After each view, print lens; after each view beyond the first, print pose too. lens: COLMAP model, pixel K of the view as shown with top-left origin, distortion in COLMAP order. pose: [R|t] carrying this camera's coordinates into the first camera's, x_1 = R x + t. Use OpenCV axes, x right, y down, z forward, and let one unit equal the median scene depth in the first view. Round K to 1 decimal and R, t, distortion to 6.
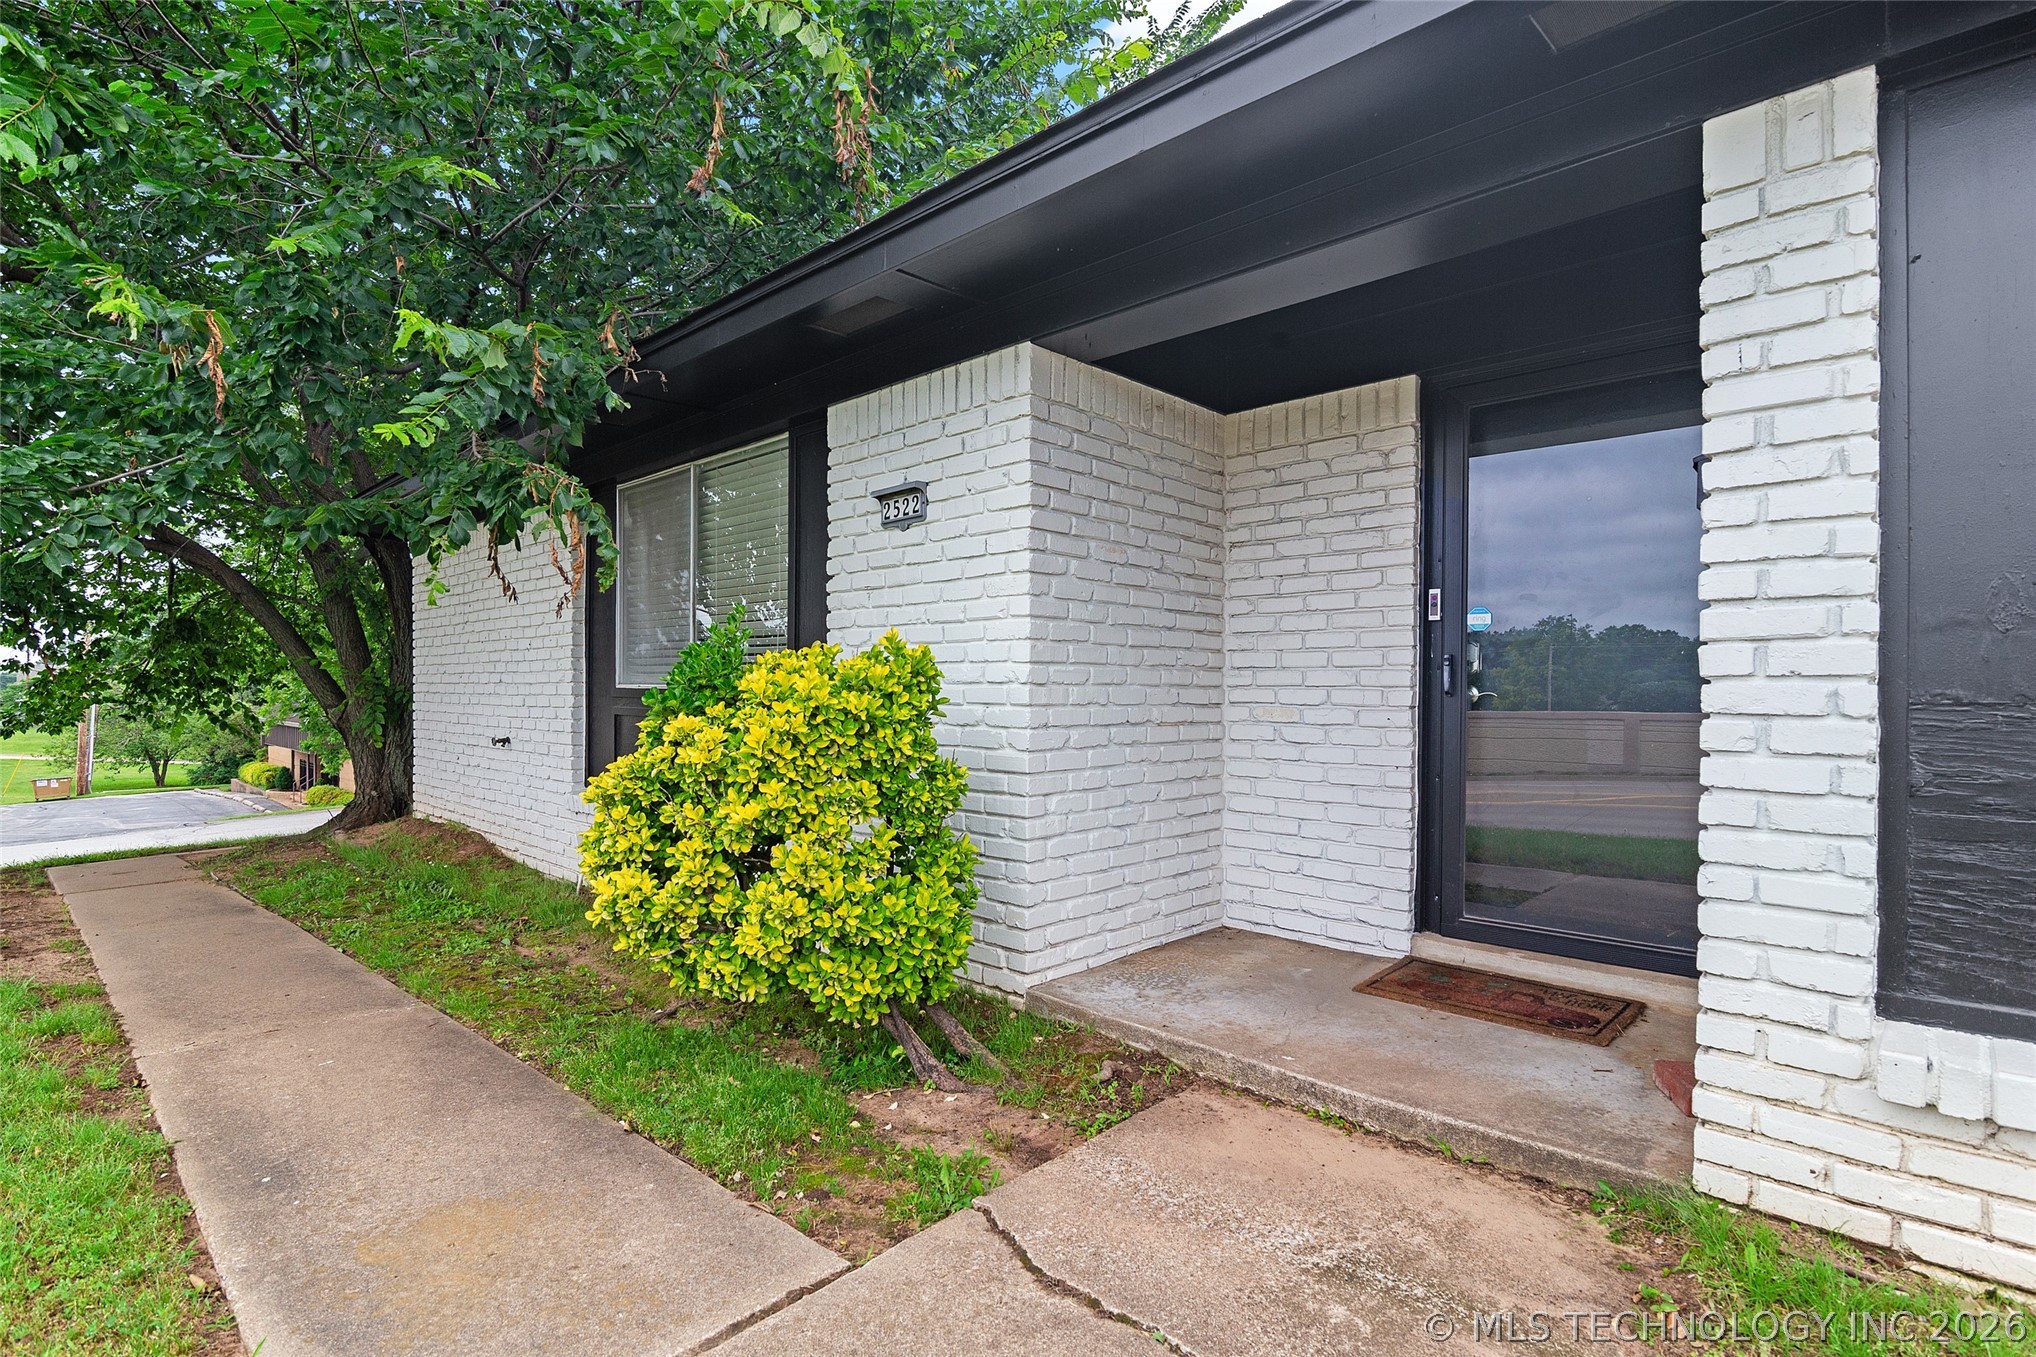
lens RADIAL K [[972.2, 0, 1015.8], [0, 972.2, 692.8], [0, 0, 1]] dist [-0.002376, 0.000110]
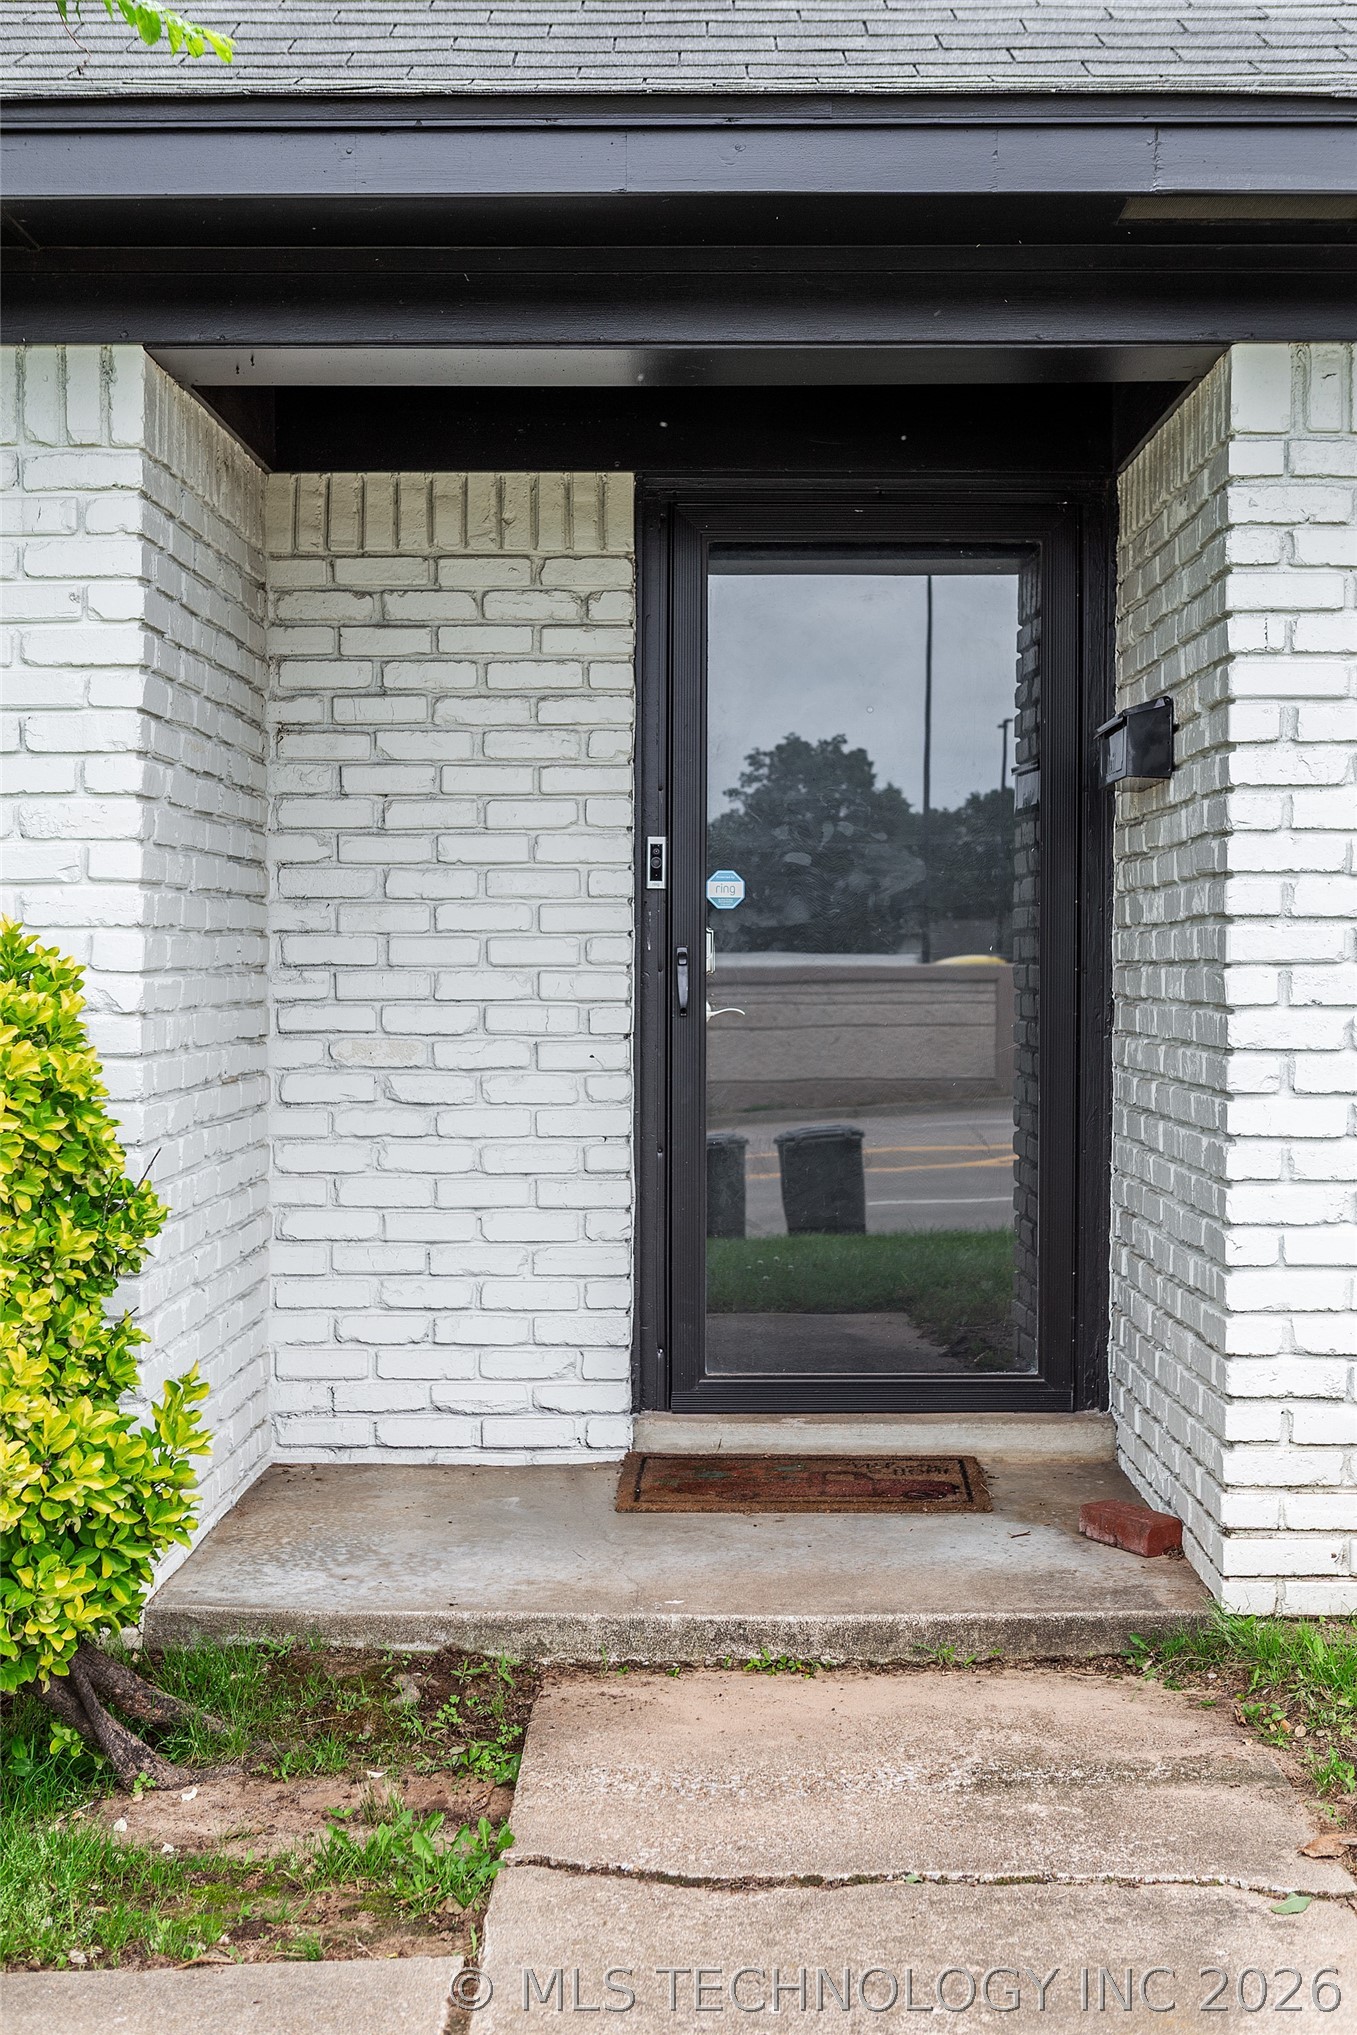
lens RADIAL K [[2578.9, 0, 678.5], [0, 2578.9, 1017.5], [0, 0, 1]] dist [0.007715, -0.006730]
pose [[0.735631, -0.024091, 0.676954, -0.631415], [0.007319, 0.999592, 0.027619, -0.039094], [-0.677343, -0.015363, 0.735507, -0.175541]]
